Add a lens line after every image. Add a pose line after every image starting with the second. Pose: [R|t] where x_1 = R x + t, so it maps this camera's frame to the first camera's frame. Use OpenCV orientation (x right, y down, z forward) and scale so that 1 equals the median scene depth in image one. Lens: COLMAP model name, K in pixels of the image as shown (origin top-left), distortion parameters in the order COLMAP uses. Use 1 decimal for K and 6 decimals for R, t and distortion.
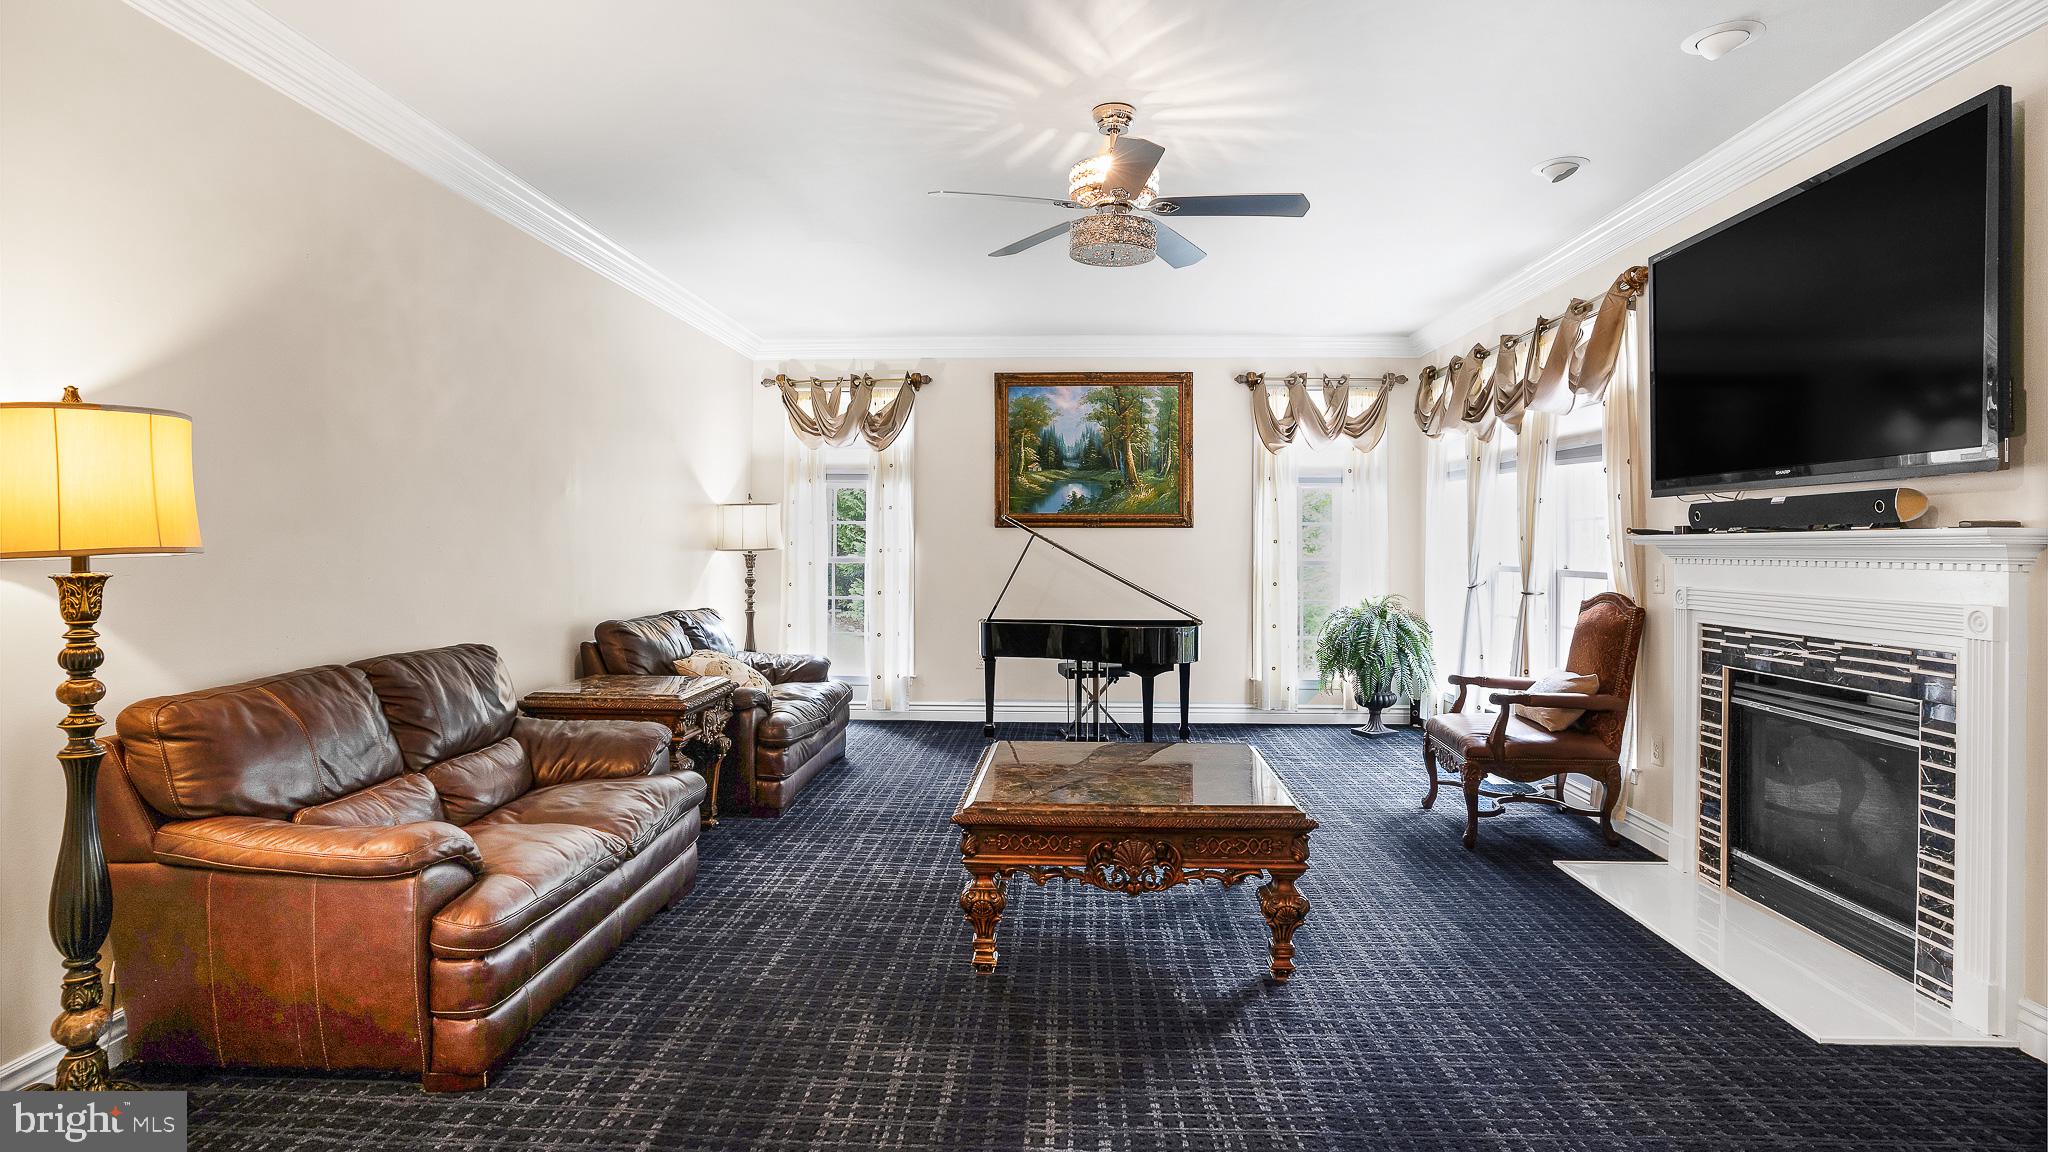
lens RADIAL K [[1060.7, 0, 1018.4], [0, 1060.7, 543.0], [0, 0, 1]] dist [-0.080486, 0.040041]
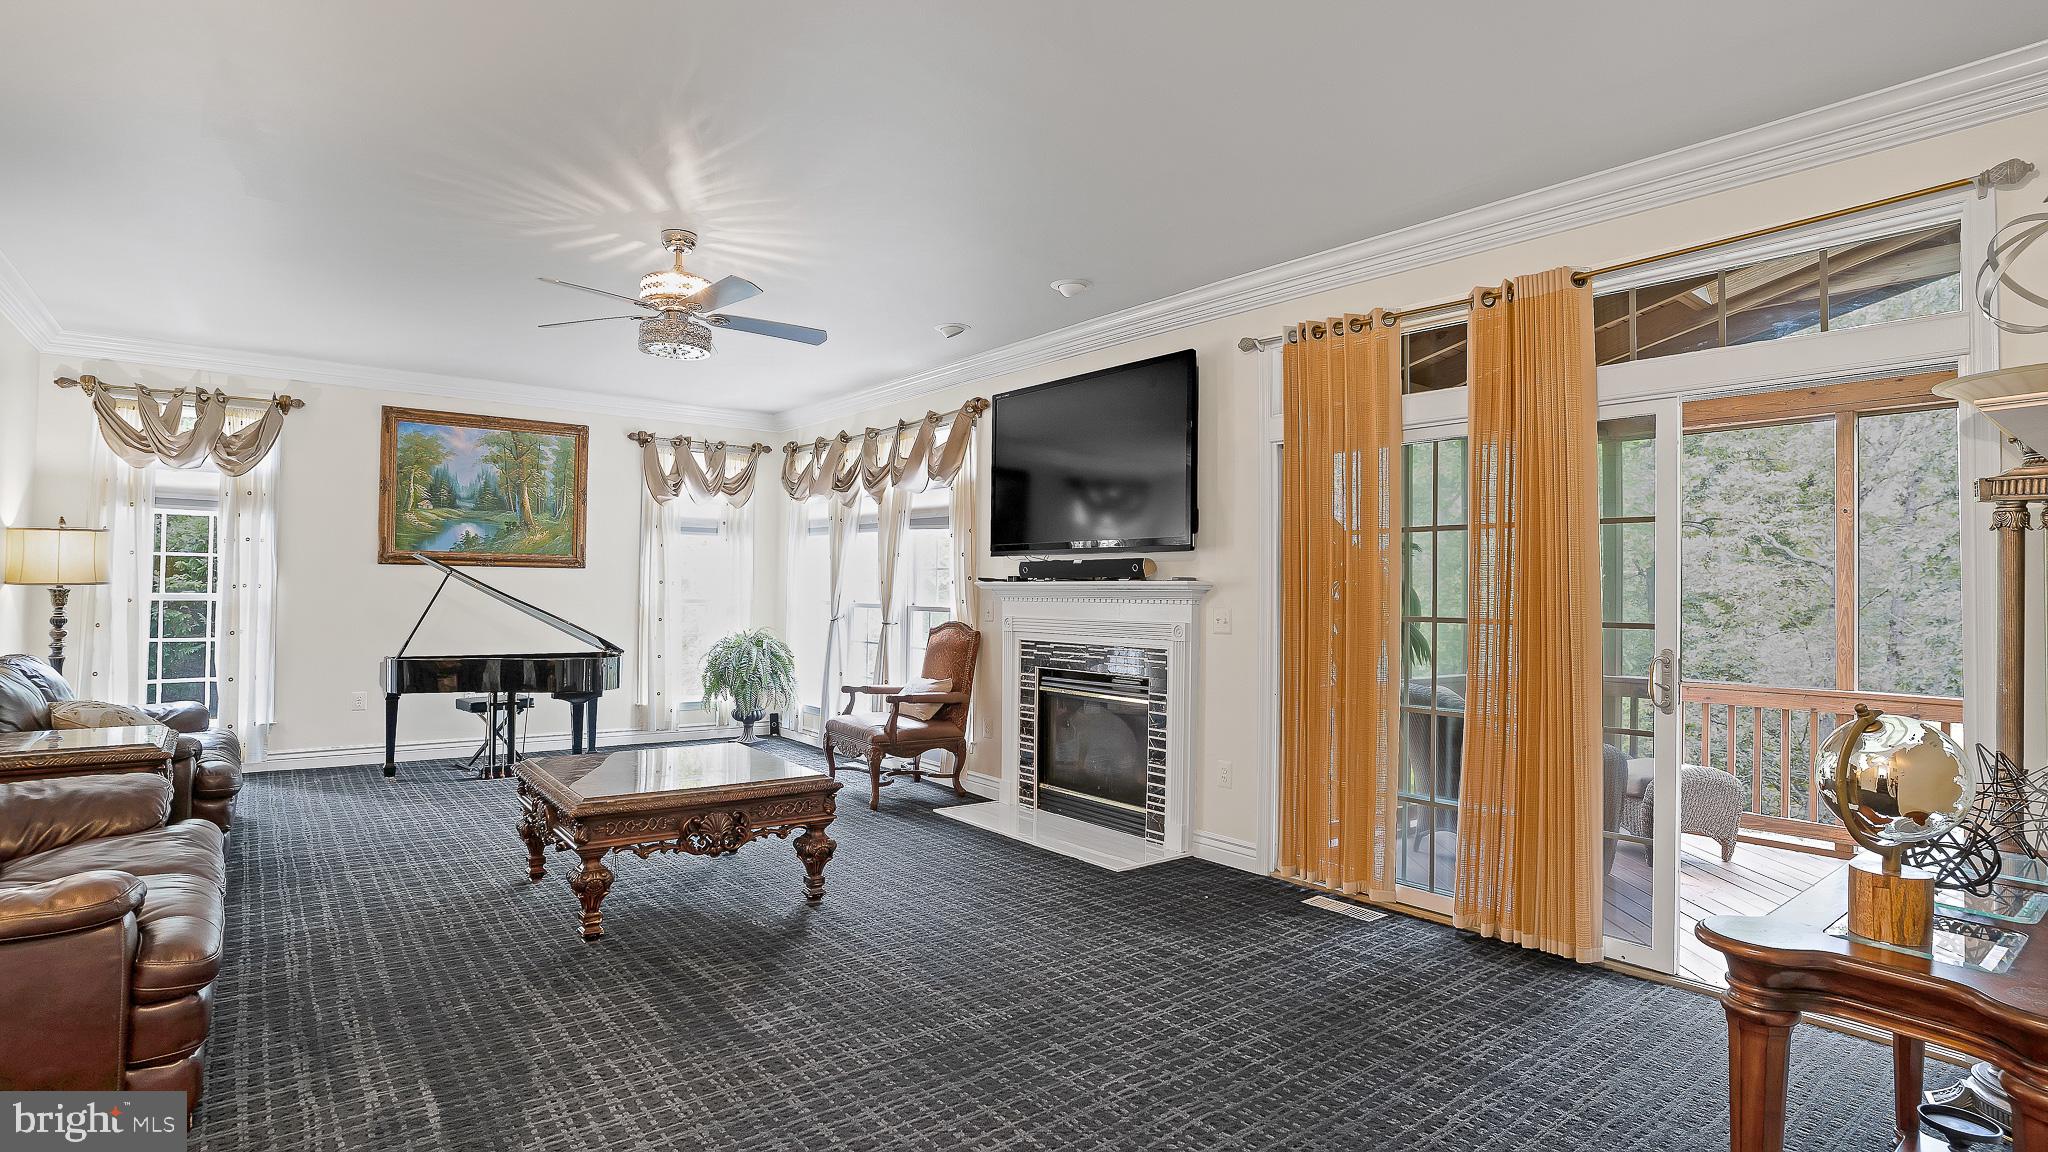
lens RADIAL K [[1017.3, 0, 1017.4], [0, 1017.3, 571.6], [0, 0, 1]] dist [-0.075131, 0.034939]
pose [[0.759039, 0.018982, 0.650768, -0.271213], [-0.011079, 0.999807, -0.016241, 0.001030], [-0.650951, 0.005118, 0.759103, -0.118096]]
